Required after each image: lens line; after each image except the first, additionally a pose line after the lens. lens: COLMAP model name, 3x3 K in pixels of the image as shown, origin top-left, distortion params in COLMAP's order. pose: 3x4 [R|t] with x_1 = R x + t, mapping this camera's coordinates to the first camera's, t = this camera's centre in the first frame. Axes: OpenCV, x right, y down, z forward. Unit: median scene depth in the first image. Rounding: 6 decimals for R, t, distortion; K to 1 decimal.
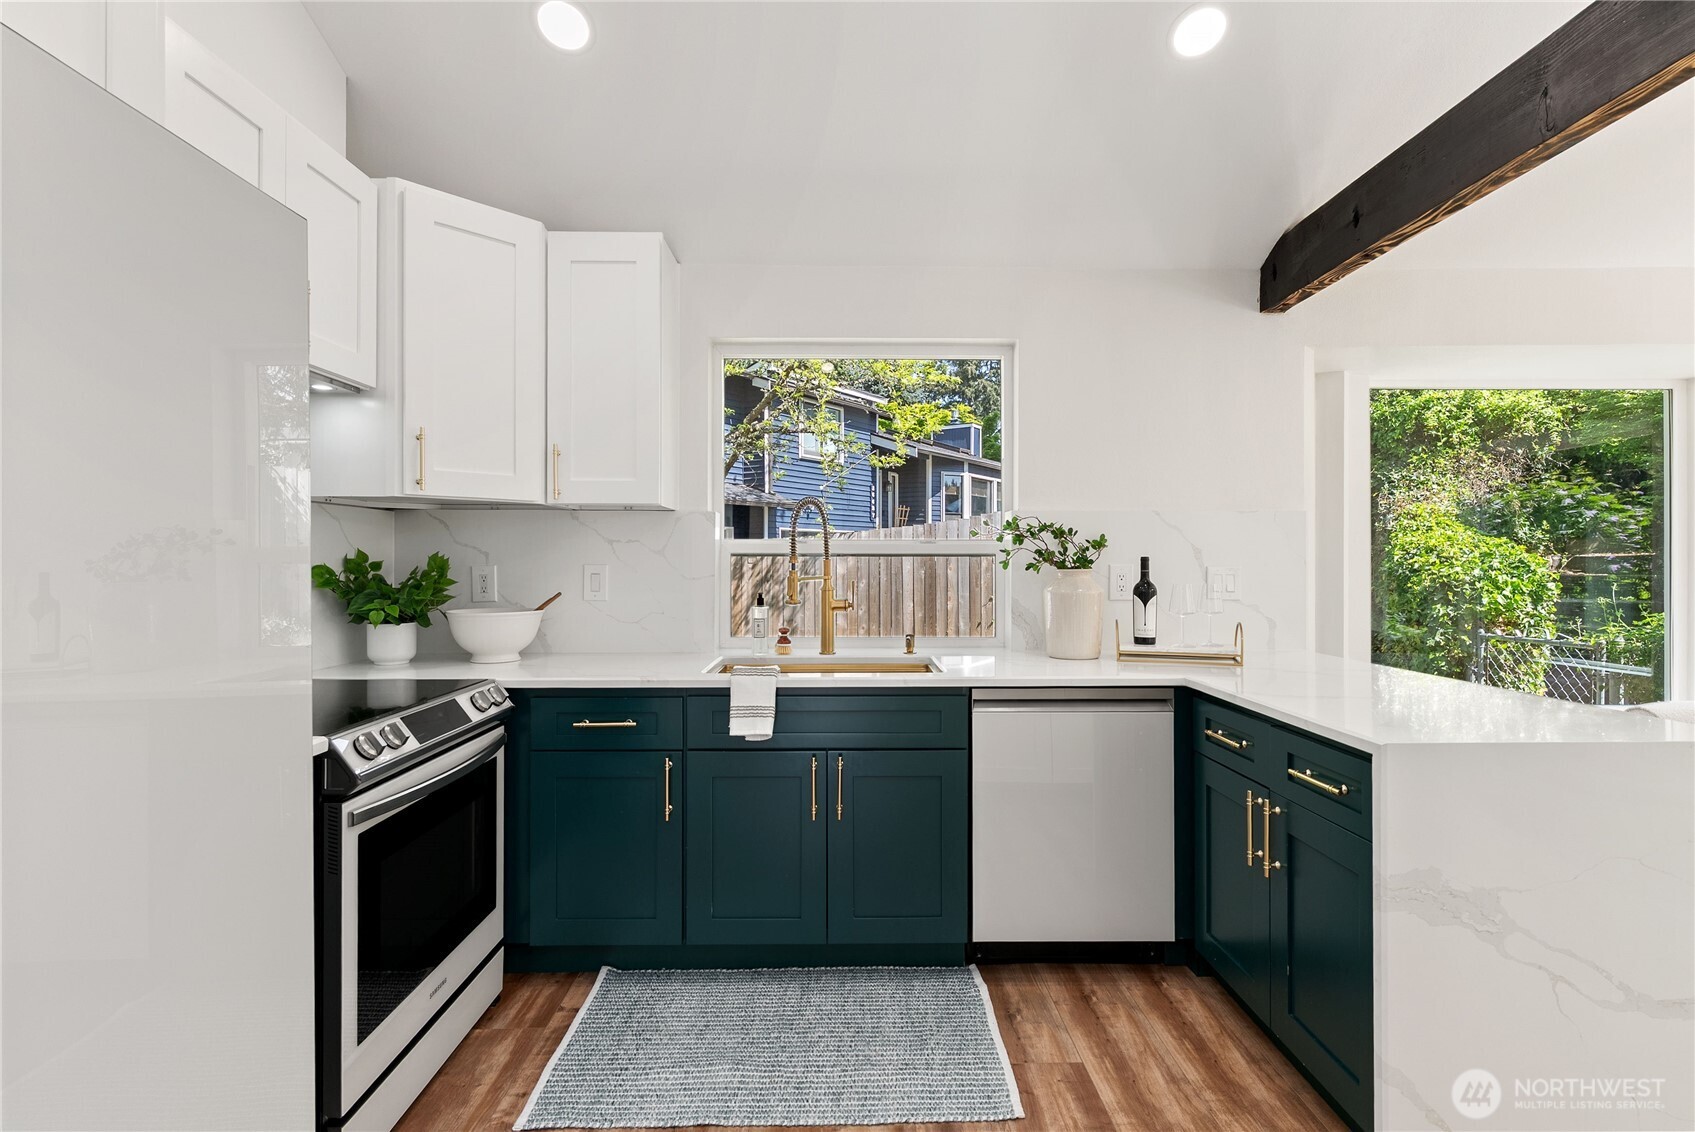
lens RADIAL K [[811.2, 0, 853.6], [0, 811.2, 559.2], [0, 0, 1]] dist [0.000023, 0.000216]
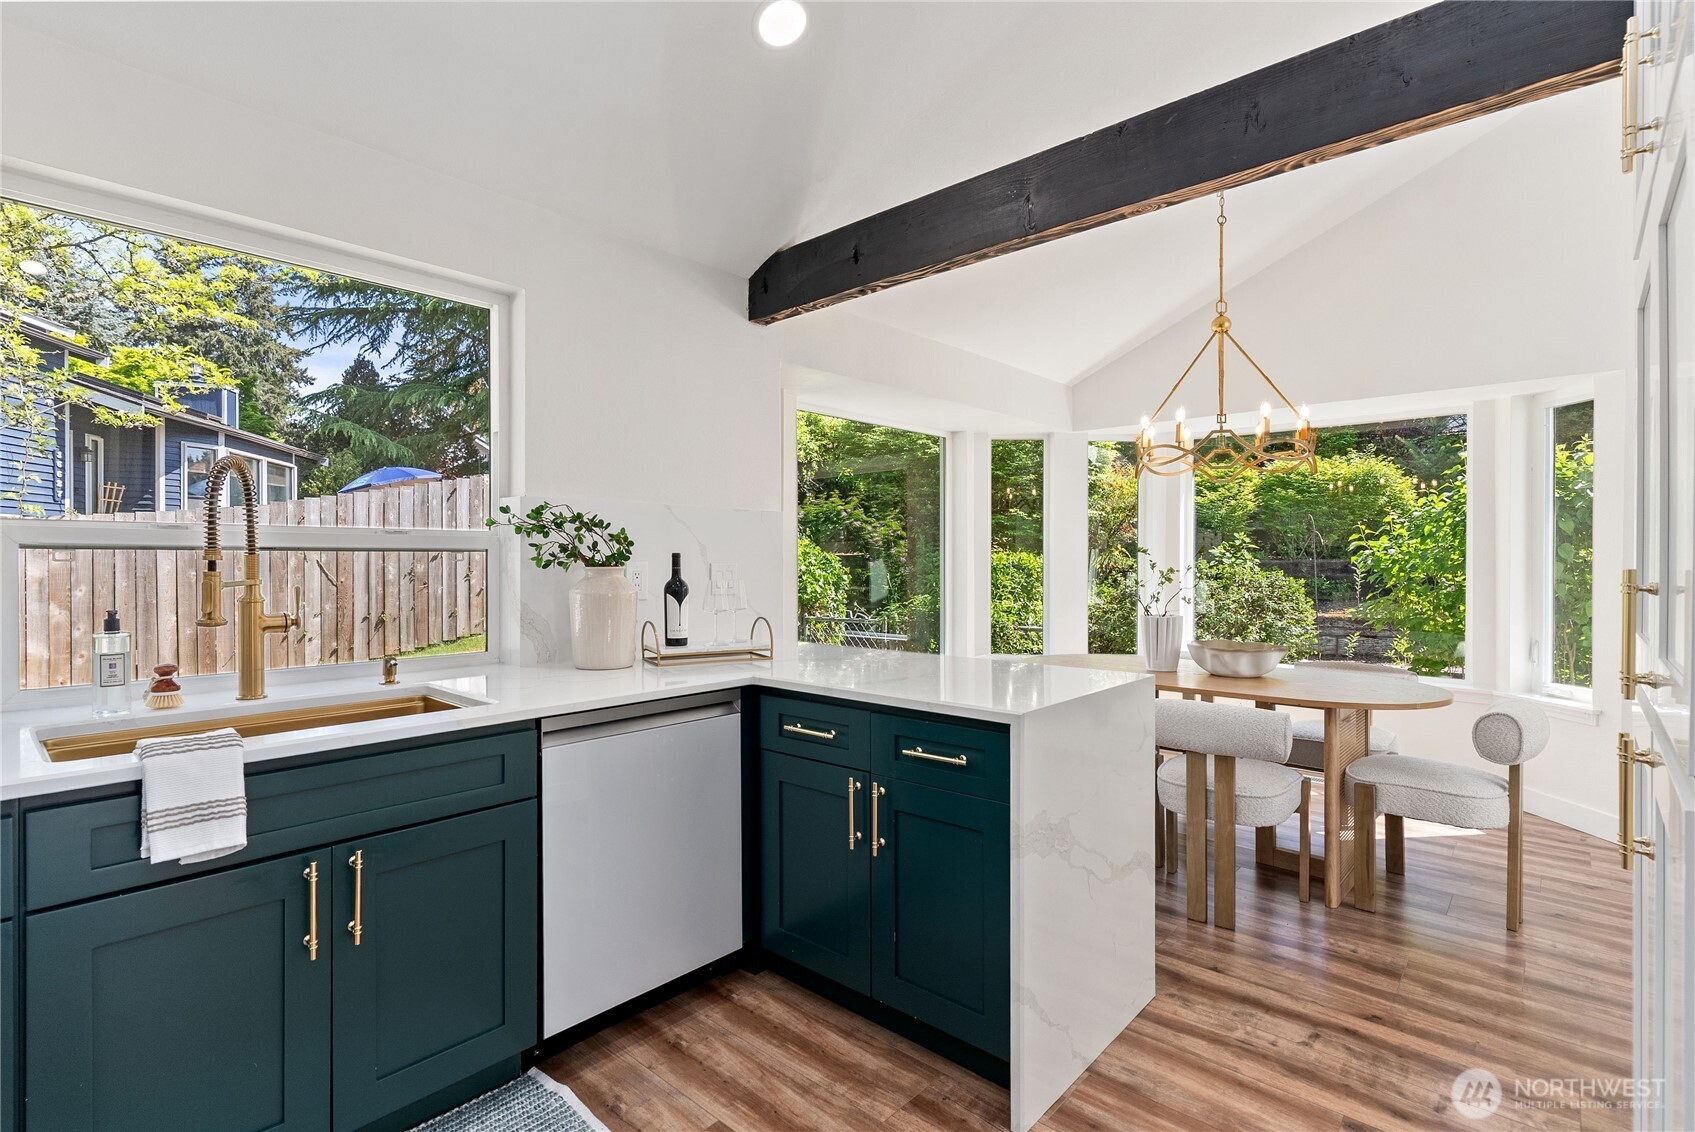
lens RADIAL K [[806.6, 0, 850.6], [0, 806.6, 561.9], [0, 0, 1]] dist [0.000946, -0.000133]
pose [[0.676621, -0.002687, 0.736326, -0.198821], [-0.001318, 0.999987, 0.004860, 0.002646], [-0.736330, -0.004259, 0.676609, 0.218982]]
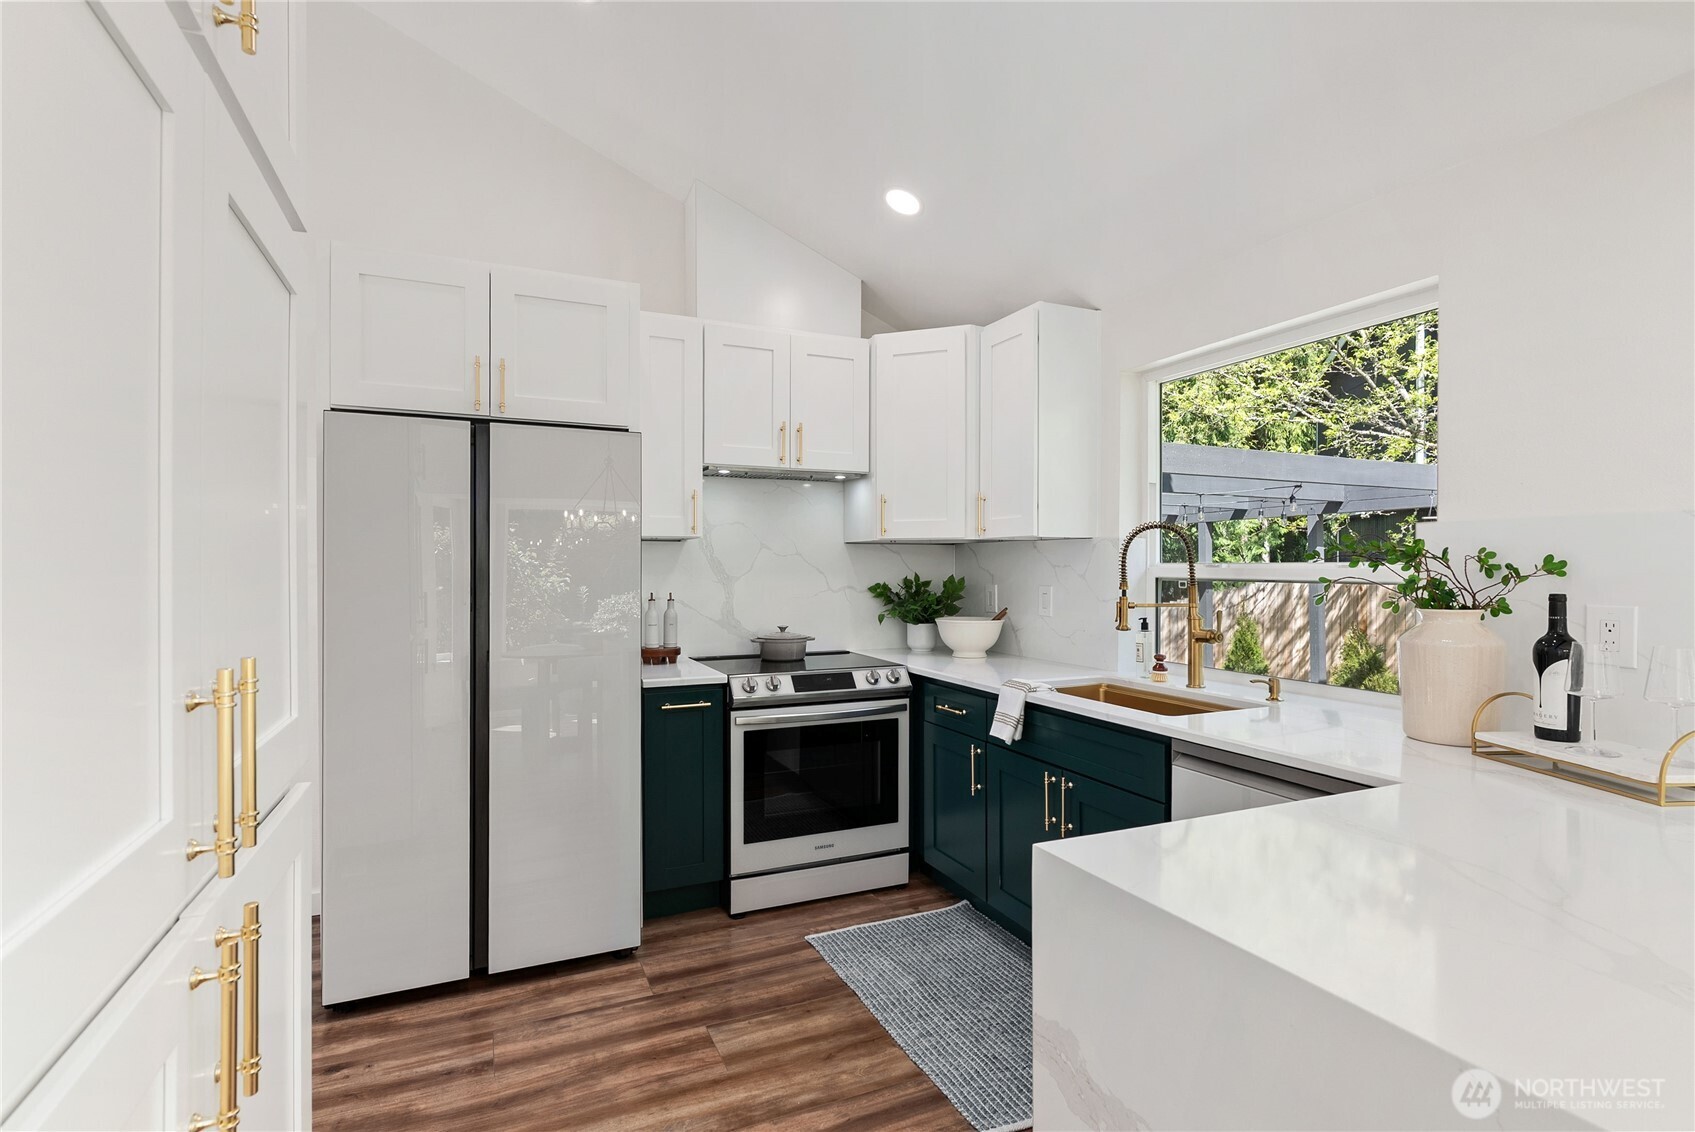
lens RADIAL K [[816.0, 0, 848.1], [0, 816.0, 571.8], [0, 0, 1]] dist [-0.000257, -0.000184]
pose [[0.398098, 0.006045, -0.917323, 0.717317], [0.000142, 0.999978, 0.006651, -0.023703], [0.917343, -0.002778, 0.398088, 0.282084]]
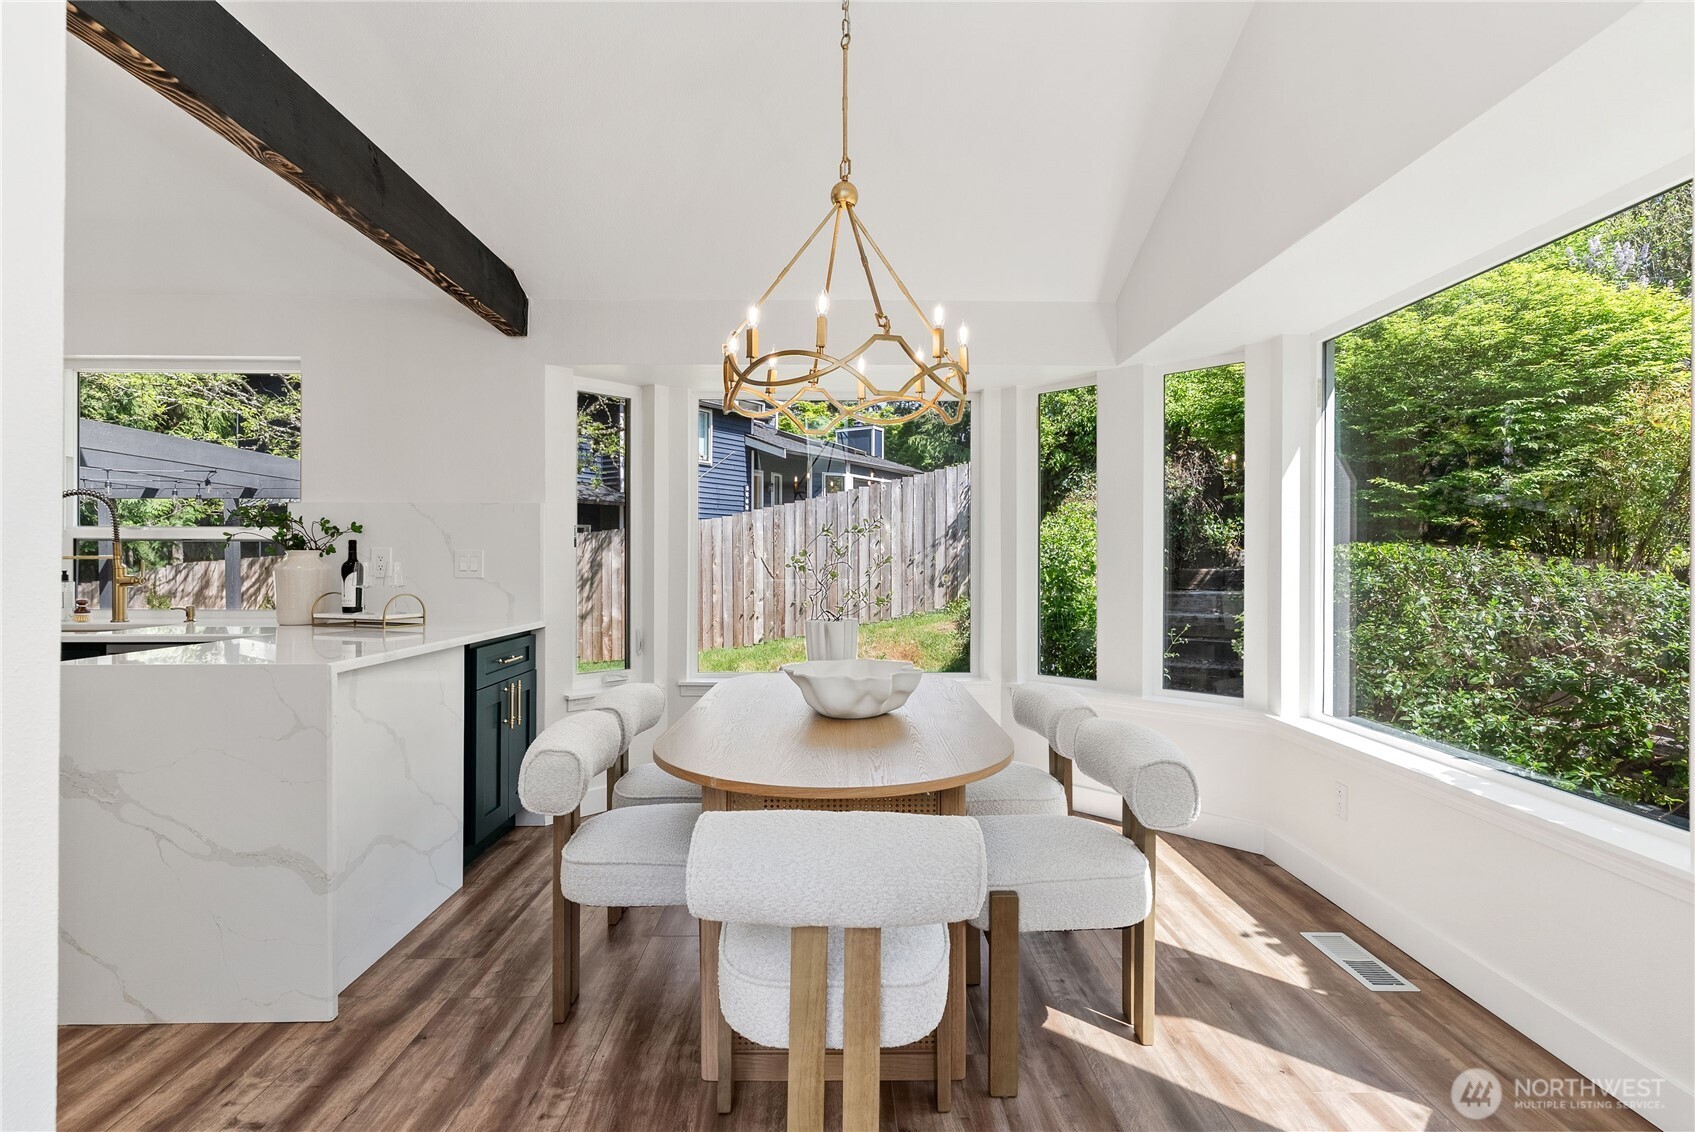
lens RADIAL K [[806.6, 0, 850.6], [0, 806.6, 561.9], [0, 0, 1]] dist [0.000946, -0.000133]
pose [[0.999978, 0.001520, 0.006519, 1.108106], [-0.001536, 0.999996, 0.002557, 0.025889], [-0.006515, -0.002567, 0.999975, -0.202237]]
